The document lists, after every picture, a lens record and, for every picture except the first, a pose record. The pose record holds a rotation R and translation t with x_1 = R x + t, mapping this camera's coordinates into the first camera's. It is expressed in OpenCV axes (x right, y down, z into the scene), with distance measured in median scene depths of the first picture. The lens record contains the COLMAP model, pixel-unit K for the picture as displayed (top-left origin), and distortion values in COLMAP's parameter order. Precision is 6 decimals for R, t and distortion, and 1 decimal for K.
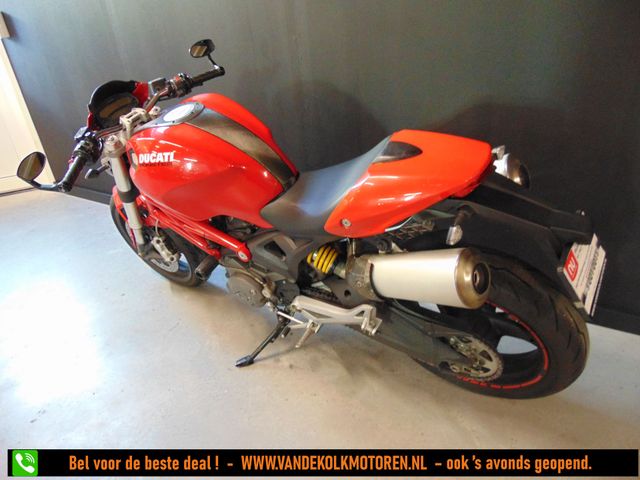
lens RADIAL K [[479.1, 0, 320.0], [0, 479.1, 240.0], [0, 0, 1]] dist [-0.028187, 0.058433]
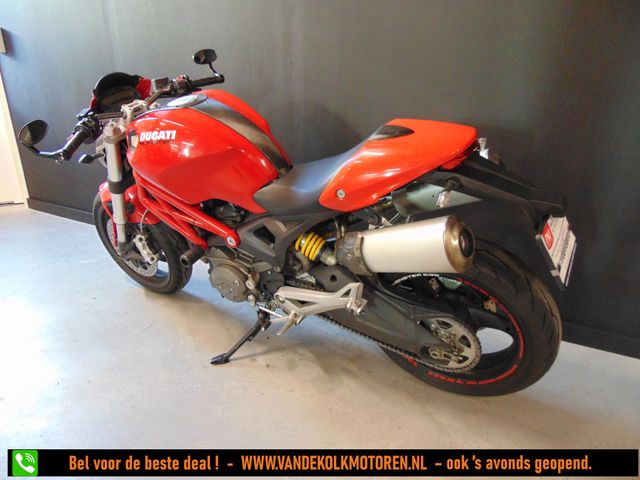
lens RADIAL K [[479.1, 0, 320.0], [0, 479.1, 240.0], [0, 0, 1]] dist [-0.028187, 0.058433]
pose [[0.995511, 0.064763, 0.069021, -0.042362], [-0.054599, 0.988625, -0.140140, 0.157819], [-0.077311, 0.135743, 0.987723, -0.022321]]
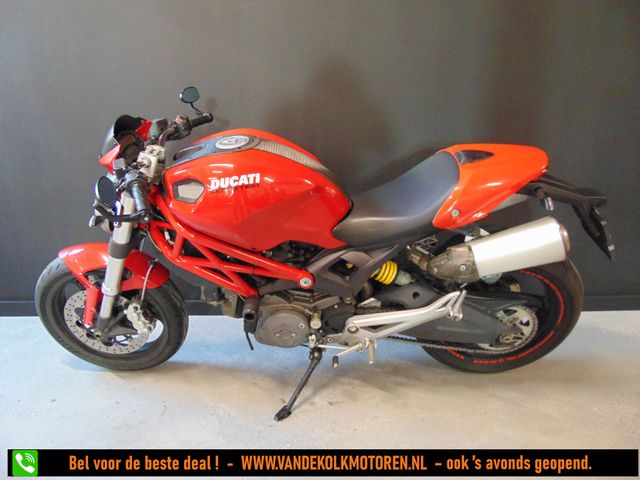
lens RADIAL K [[479.1, 0, 320.0], [0, 479.1, 240.0], [0, 0, 1]] dist [-0.028187, 0.058433]
pose [[0.849748, -0.085277, 0.520247, -0.621752], [0.198975, 0.965723, -0.166698, 0.115172], [-0.488199, 0.245167, 0.837589, 0.138066]]
